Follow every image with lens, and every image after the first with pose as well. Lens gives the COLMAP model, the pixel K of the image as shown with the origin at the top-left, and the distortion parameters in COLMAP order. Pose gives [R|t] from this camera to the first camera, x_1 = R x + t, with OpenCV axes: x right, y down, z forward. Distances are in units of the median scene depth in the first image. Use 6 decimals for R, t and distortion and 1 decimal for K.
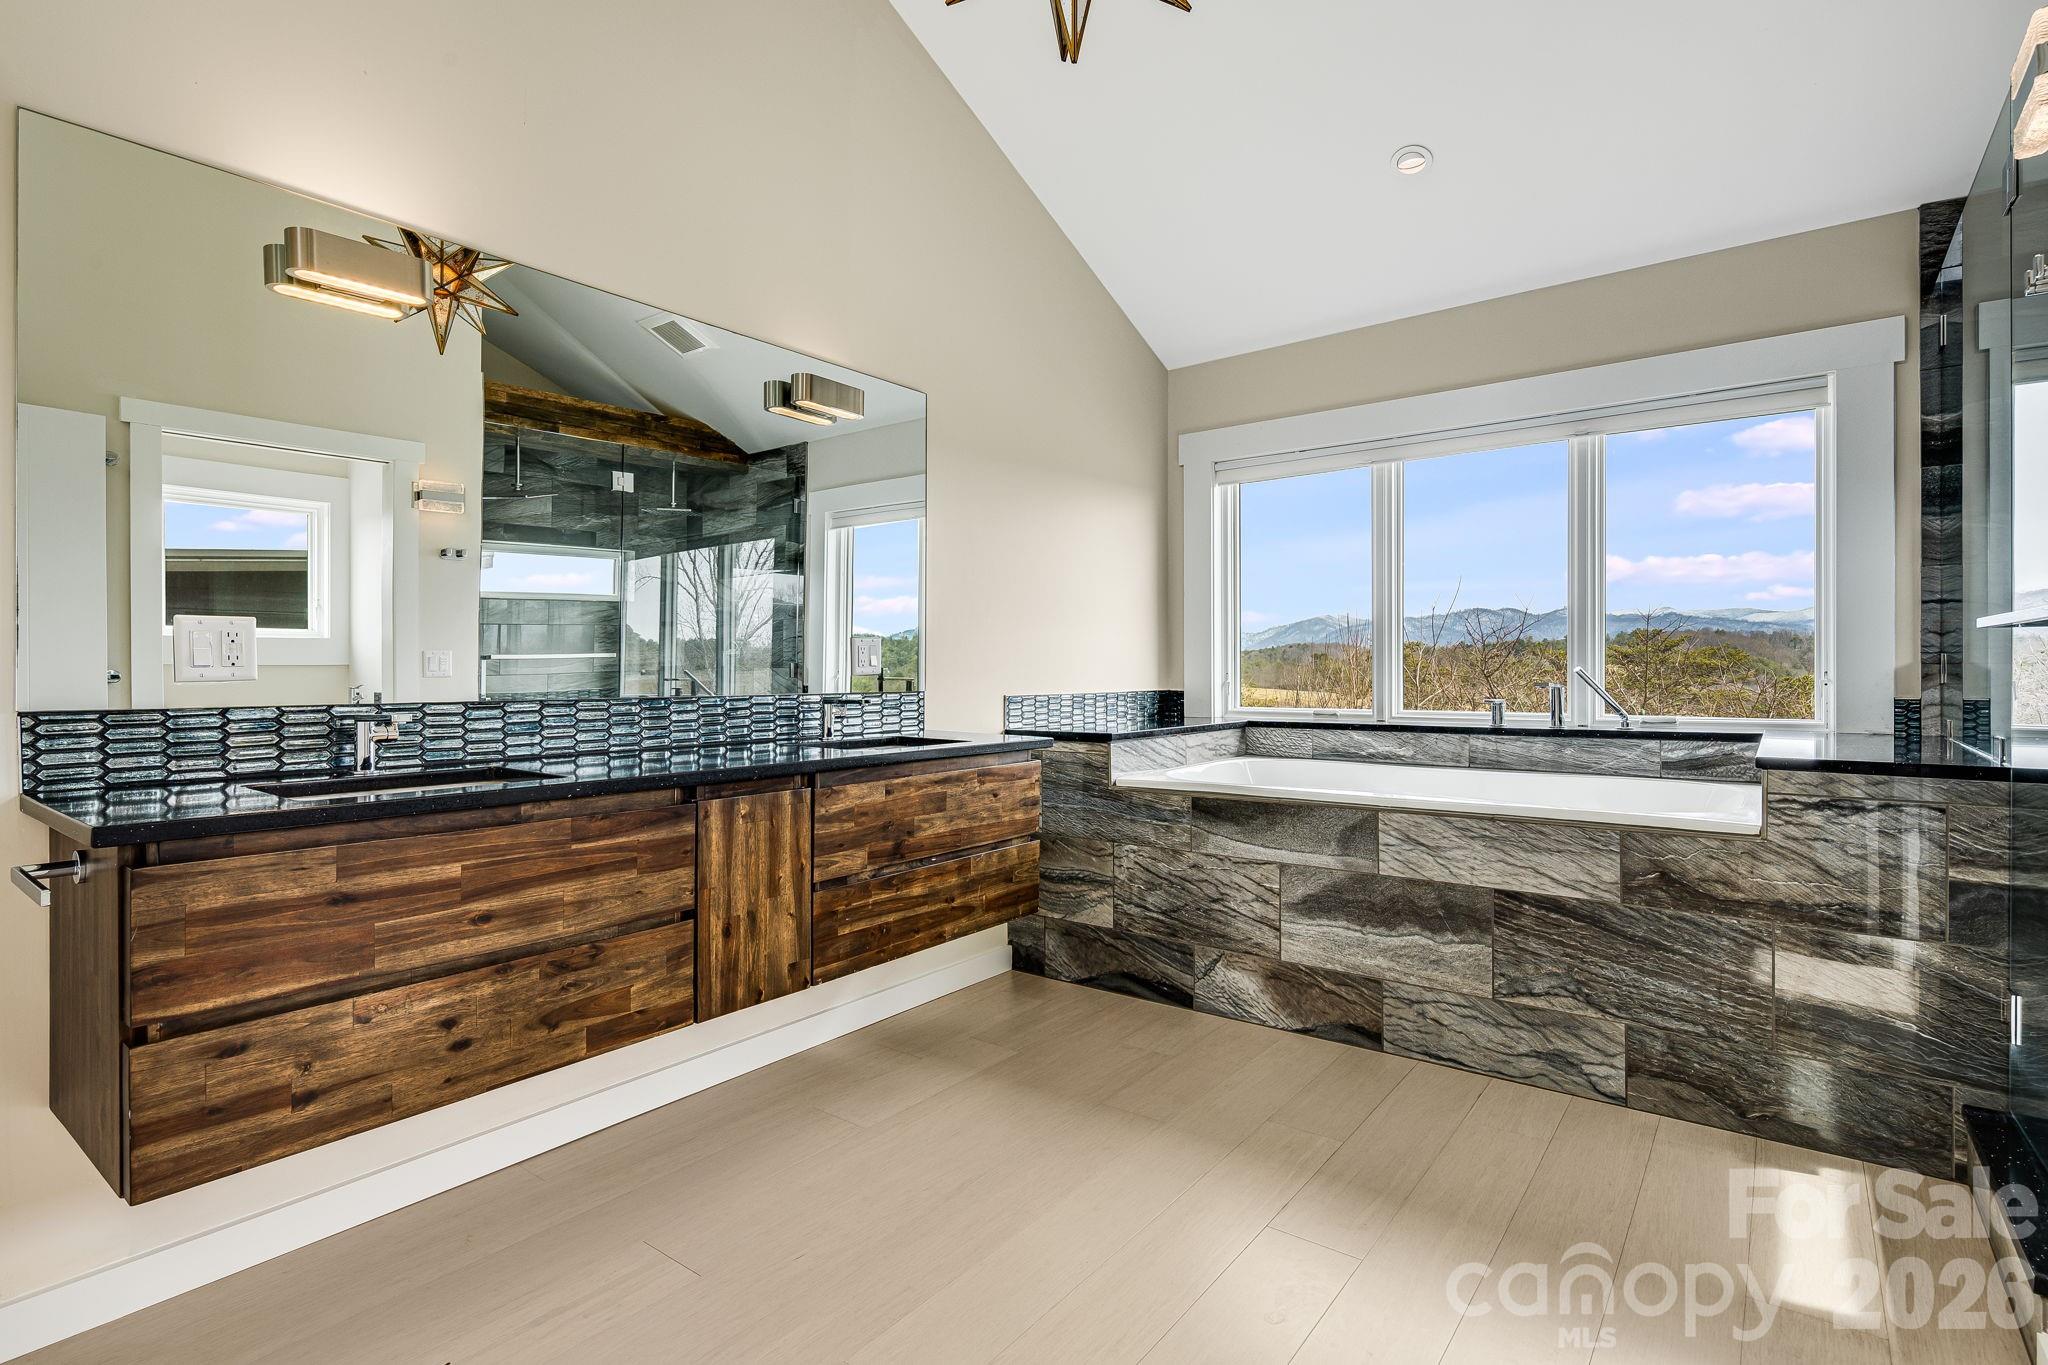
lens RADIAL K [[1000.8, 0, 1015.5], [0, 1000.8, 665.5], [0, 0, 1]] dist [-0.002722, -0.001439]
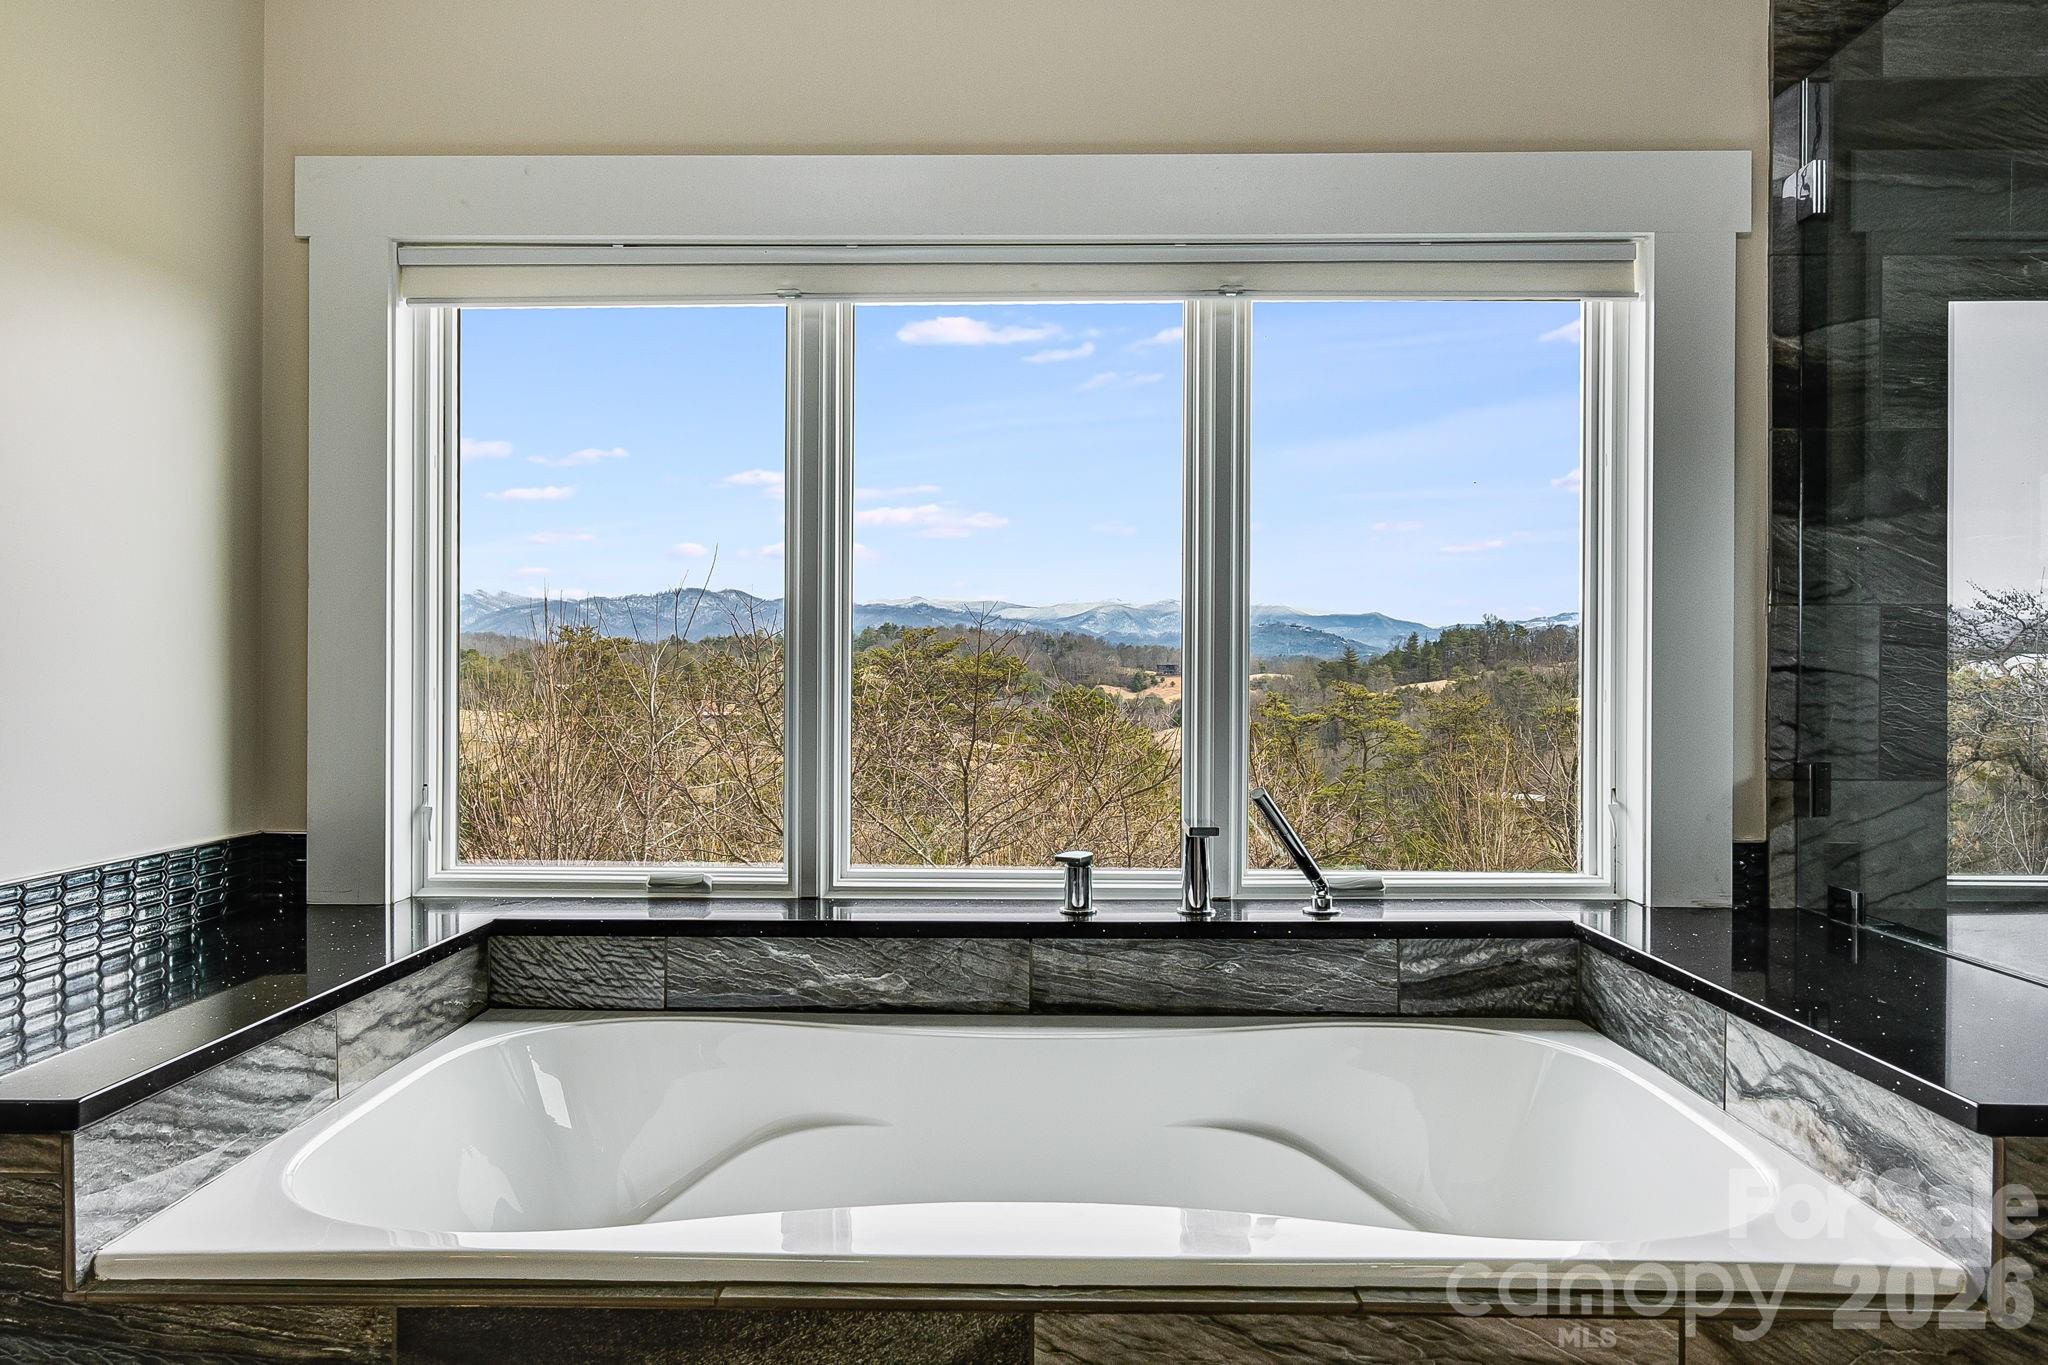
lens RADIAL K [[1543.0, 0, 1024.0], [0, 1543.0, 682.5], [0, 0, 1]] dist [-0.005302, -0.002741]
pose [[0.800500, 0.004859, 0.599313, 0.047559], [-0.010479, 0.999928, 0.005889, -0.048711], [-0.599242, -0.010995, 0.800493, 0.480032]]
